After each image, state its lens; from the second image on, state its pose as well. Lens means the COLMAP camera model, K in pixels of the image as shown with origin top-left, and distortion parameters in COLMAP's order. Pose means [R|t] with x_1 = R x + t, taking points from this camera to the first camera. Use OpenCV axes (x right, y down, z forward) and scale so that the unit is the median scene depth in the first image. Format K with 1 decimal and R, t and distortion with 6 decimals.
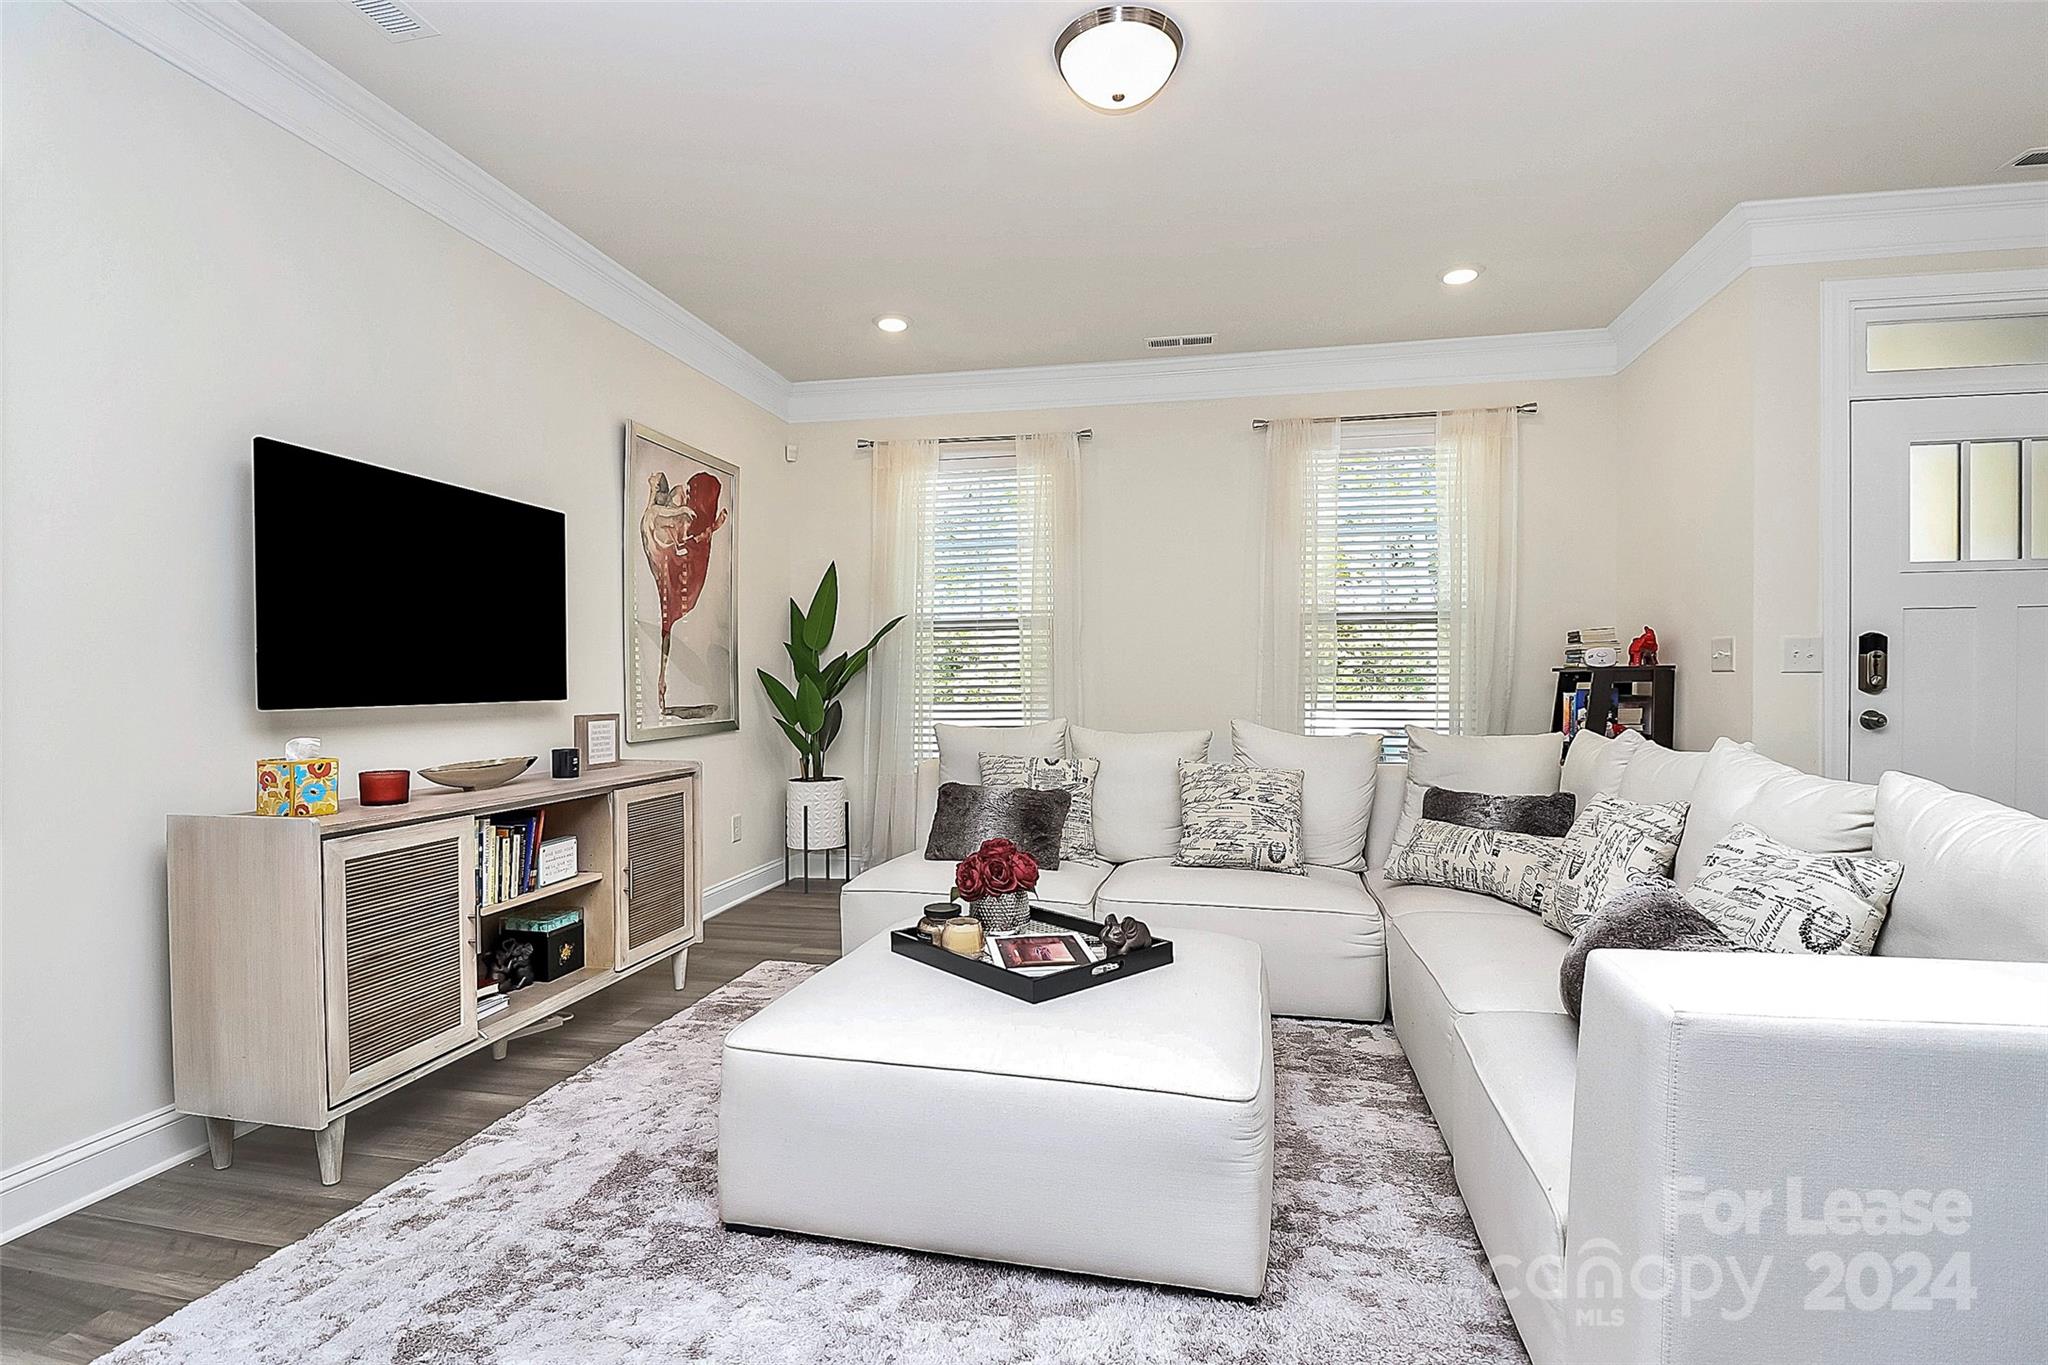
lens RADIAL K [[985.8, 0, 1009.1], [0, 985.8, 699.4], [0, 0, 1]] dist [-0.001154, -0.010804]
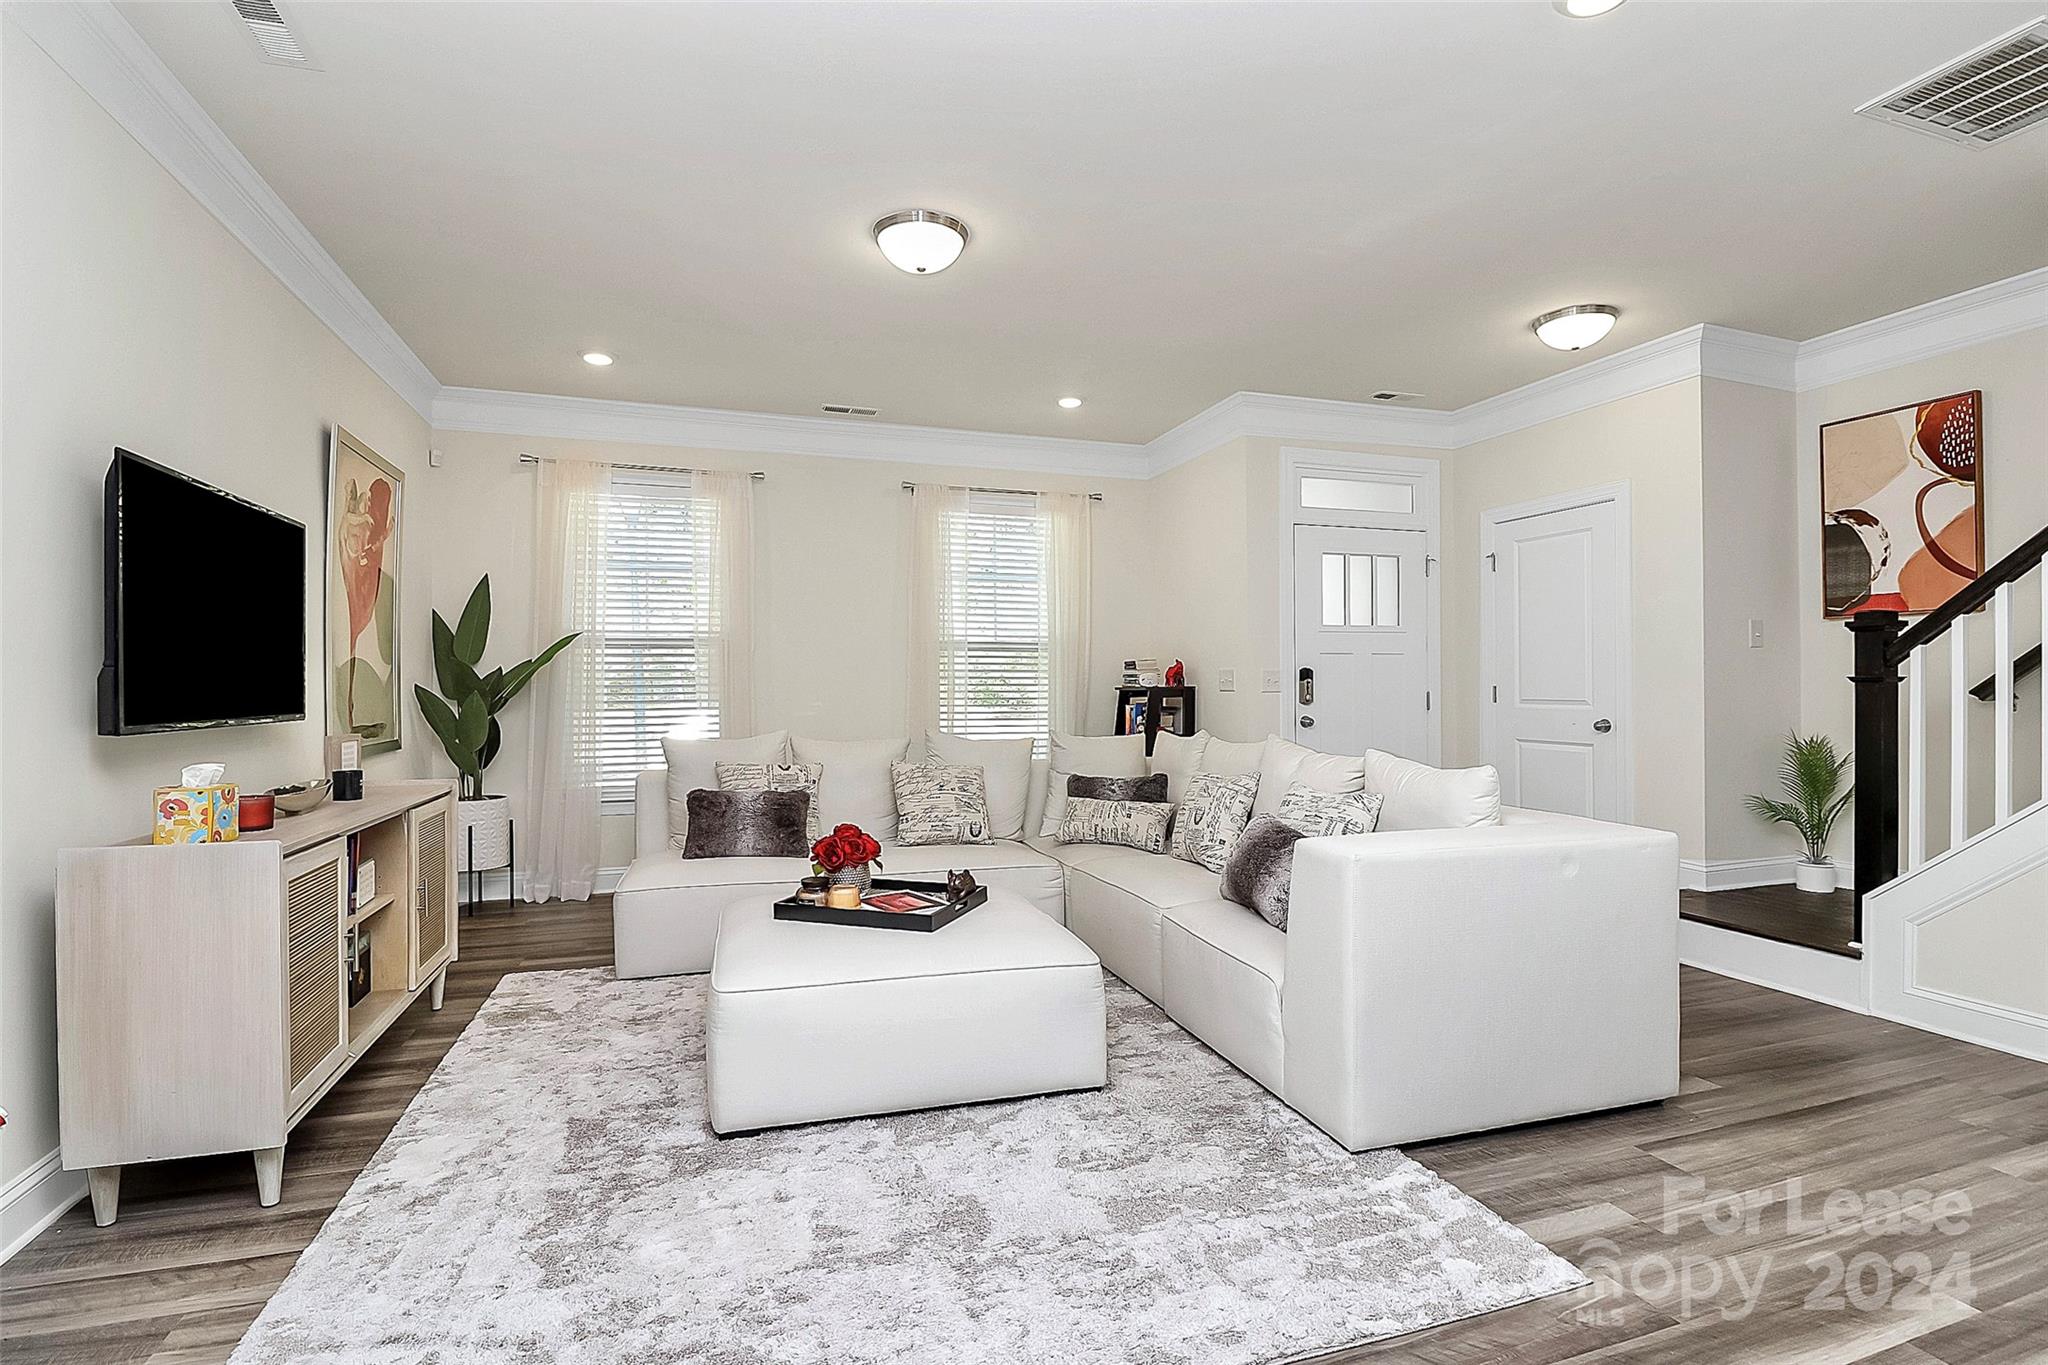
lens RADIAL K [[985.8, 0, 1031.3], [0, 985.8, 682.4], [0, 0, 1]] dist [-0.001154, -0.010804]
pose [[0.861586, 0.005888, 0.507578, -0.328108], [0.007564, 0.999673, -0.024437, -0.007442], [-0.507555, 0.024894, 0.861259, -0.169766]]
